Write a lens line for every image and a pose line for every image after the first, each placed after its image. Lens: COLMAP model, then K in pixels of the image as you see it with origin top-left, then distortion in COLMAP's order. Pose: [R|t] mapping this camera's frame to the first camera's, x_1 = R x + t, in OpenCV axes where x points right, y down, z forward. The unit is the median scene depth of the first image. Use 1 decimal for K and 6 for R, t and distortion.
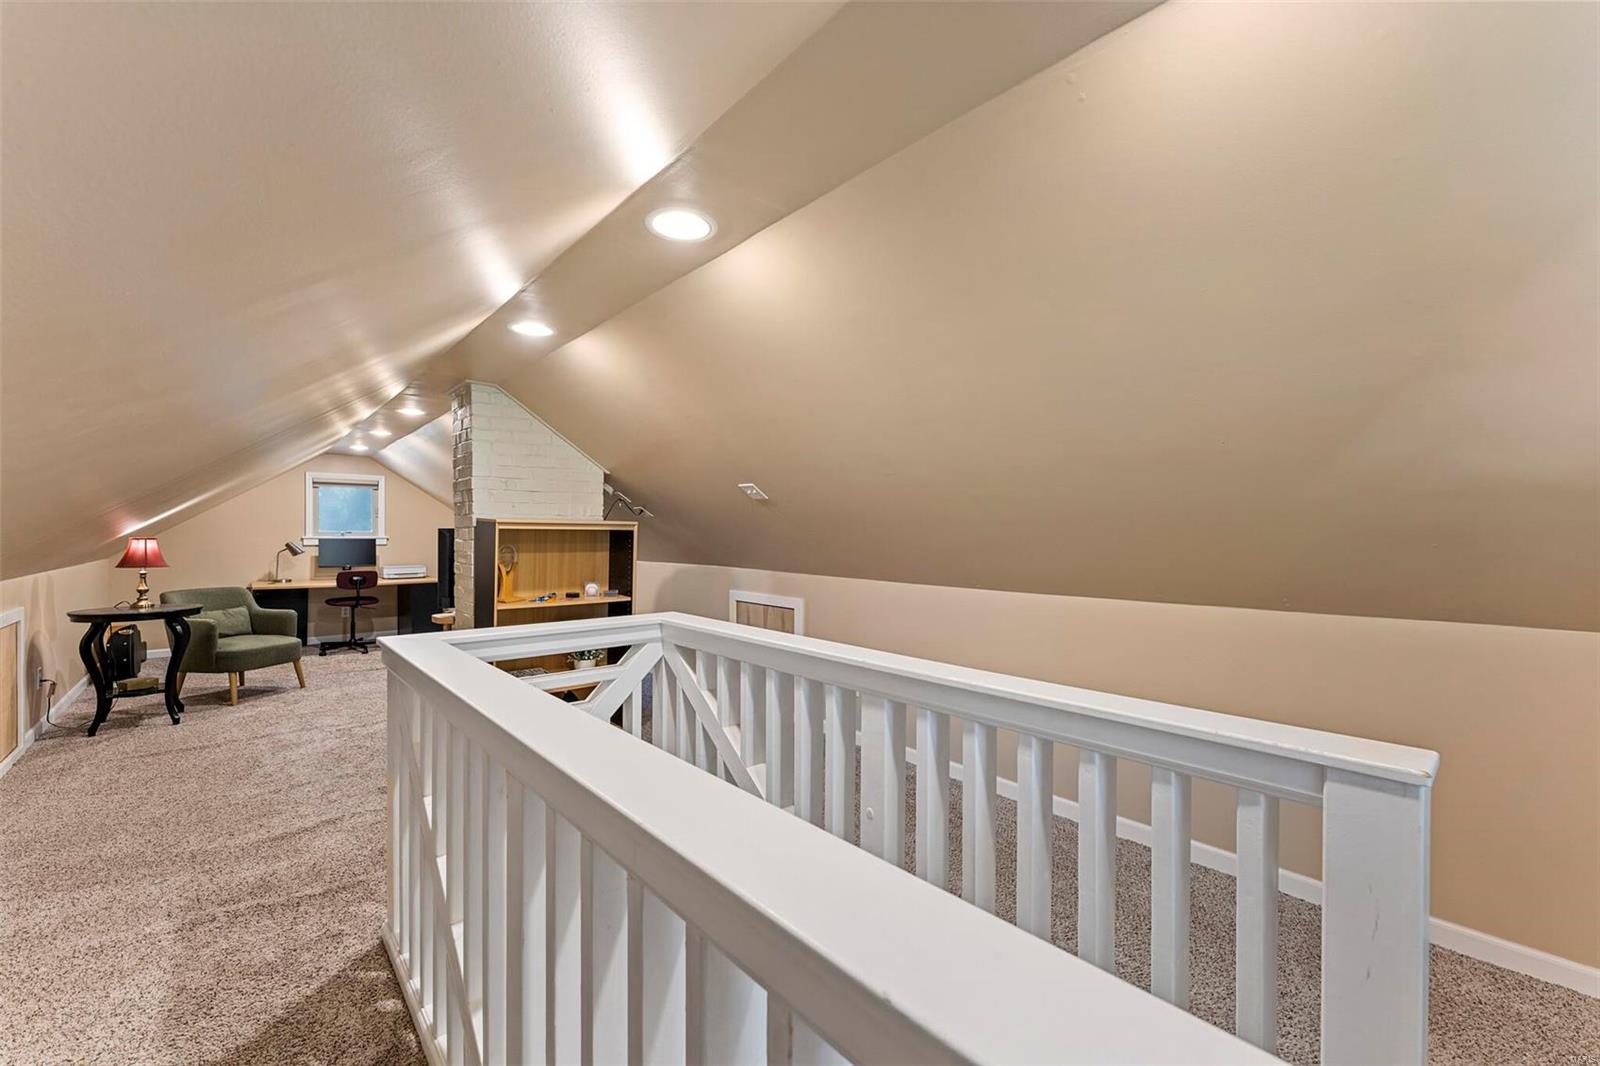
lens RADIAL K [[652.5, 0, 804.3], [0, 652.5, 532.6], [0, 0, 1]] dist [0.000212, 0.000203]
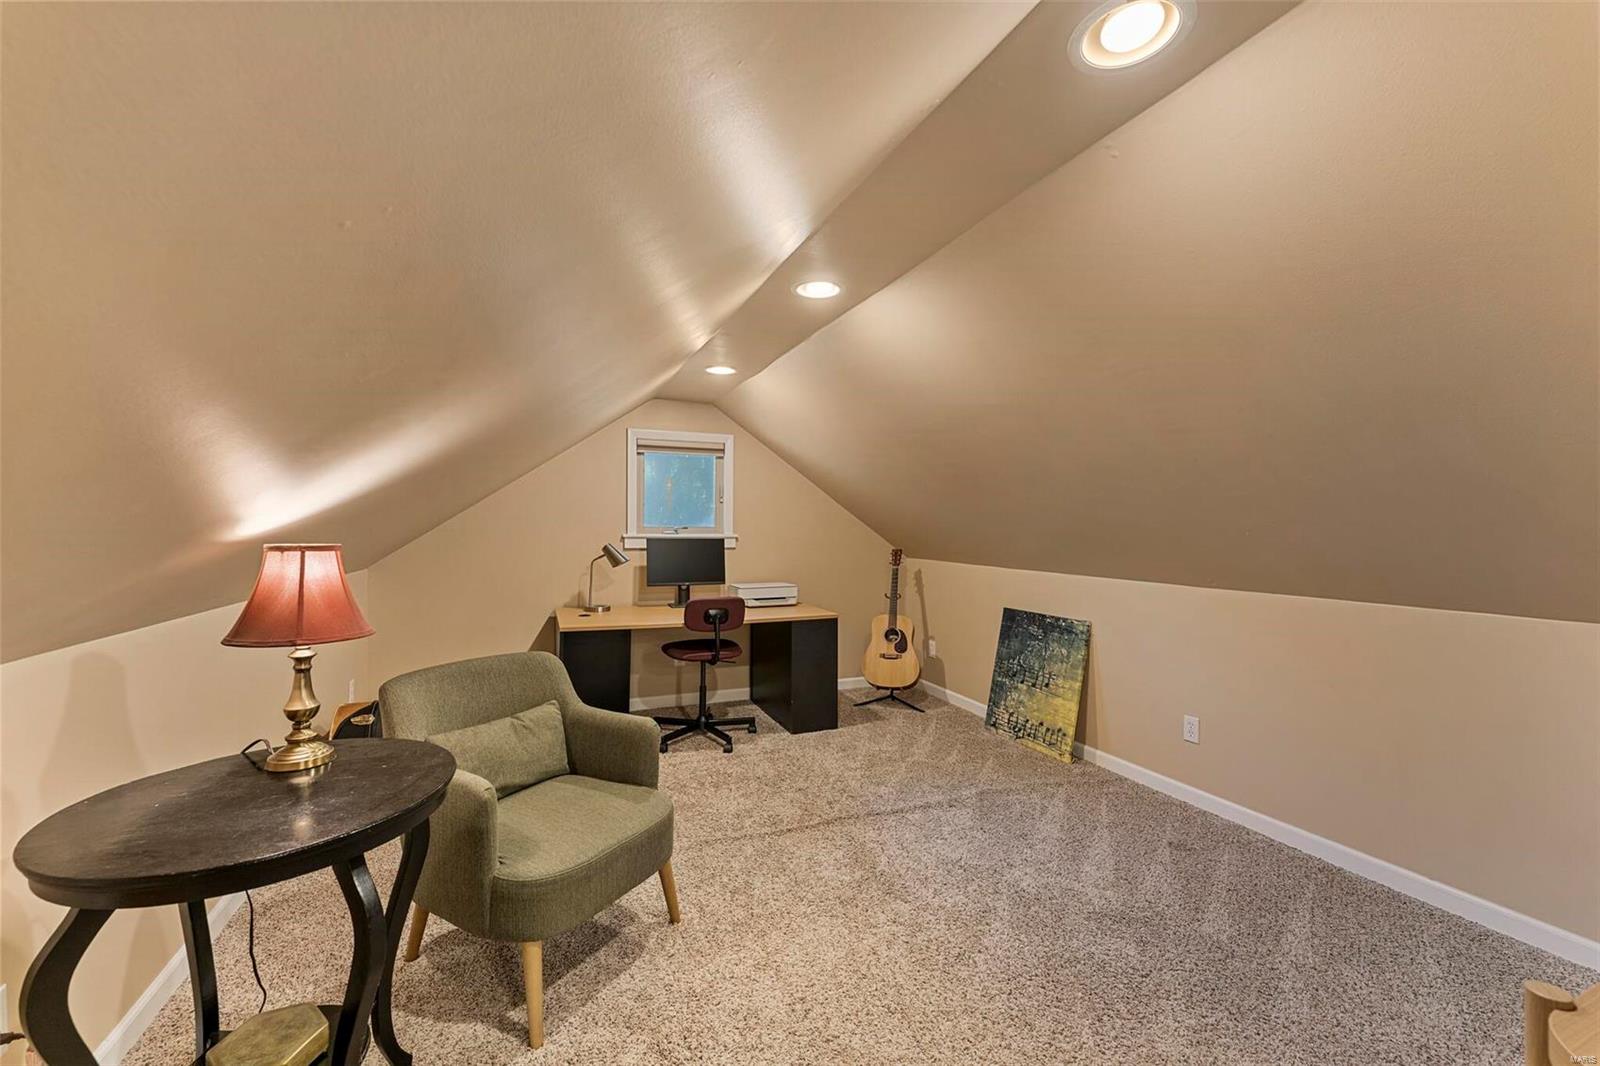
lens RADIAL K [[652.5, 0, 795.1], [0, 652.5, 527.4], [0, 0, 1]] dist [0.000212, 0.000203]
pose [[0.944734, 0.002573, -0.327827, -0.430087], [-0.002224, 0.999996, 0.001439, -0.001395], [0.327829, -0.000630, 0.944737, 0.490481]]
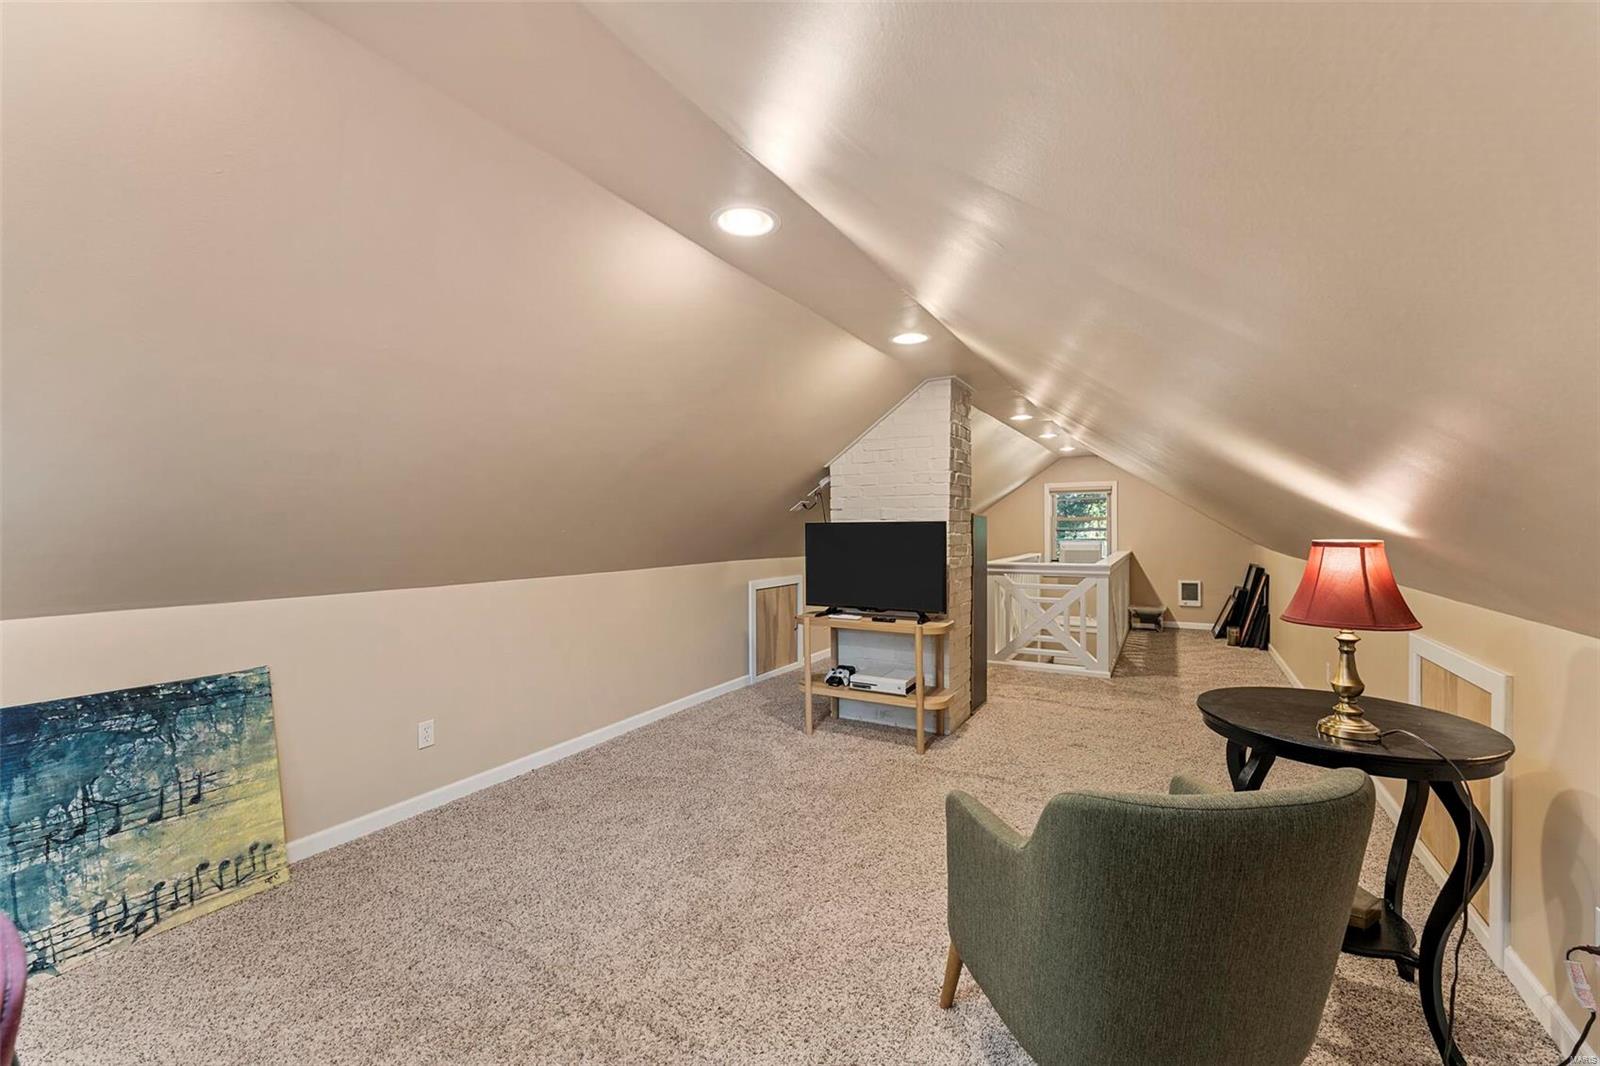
lens RADIAL K [[652.5, 0, 797.4], [0, 652.5, 532.5], [0, 0, 1]] dist [0.000212, 0.000203]
pose [[-0.321175, -0.009773, 0.946970, -0.778029], [0.002837, 0.999932, 0.011282, -0.001475], [-0.947016, 0.006310, -0.321125, 0.872194]]
